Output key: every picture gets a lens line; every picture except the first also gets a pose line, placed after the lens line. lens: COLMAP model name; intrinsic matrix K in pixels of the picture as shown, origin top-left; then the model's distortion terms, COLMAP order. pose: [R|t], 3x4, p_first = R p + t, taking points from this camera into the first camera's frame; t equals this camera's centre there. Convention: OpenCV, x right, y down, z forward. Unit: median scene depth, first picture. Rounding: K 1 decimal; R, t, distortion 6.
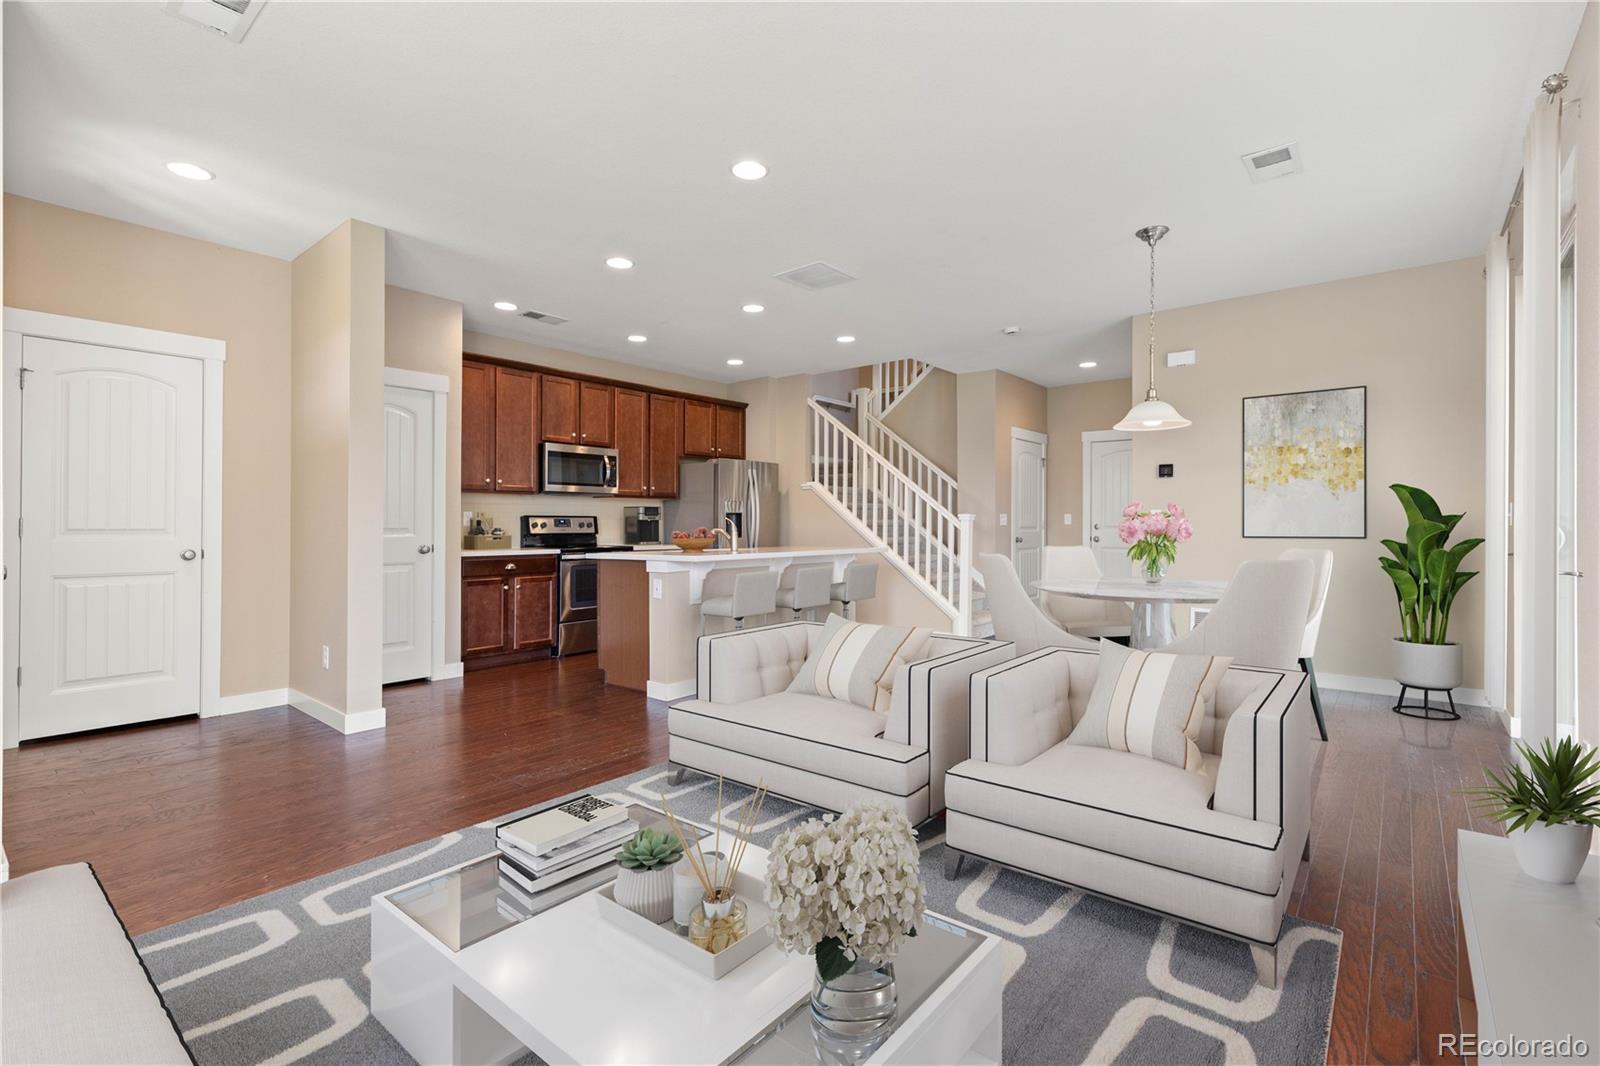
lens RADIAL K [[729.8, 0, 798.0], [0, 729.8, 507.8], [0, 0, 1]] dist [0.007138, -0.000315]
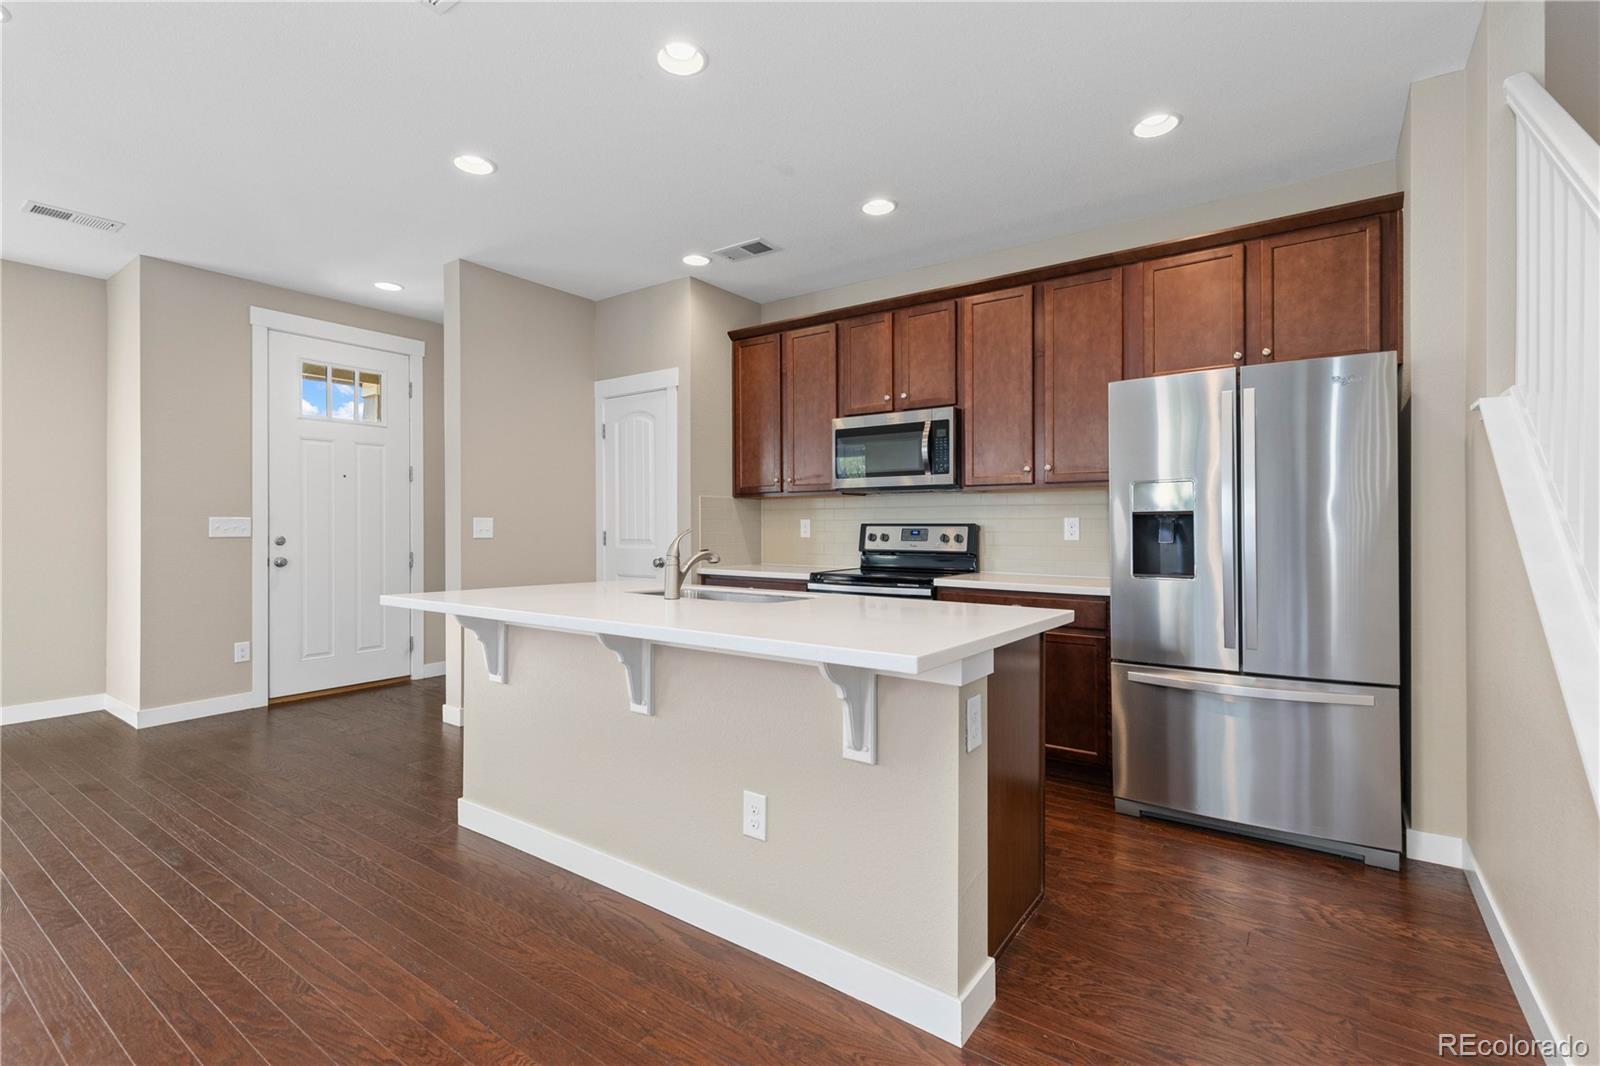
lens RADIAL K [[729.8, 0, 789.7], [0, 729.8, 512.2], [0, 0, 1]] dist [0.007138, -0.000315]
pose [[0.067311, -0.019293, -0.997545, 0.314694], [0.019927, 0.999640, -0.017989, 0.010131], [0.997533, -0.018668, 0.067671, 0.846209]]
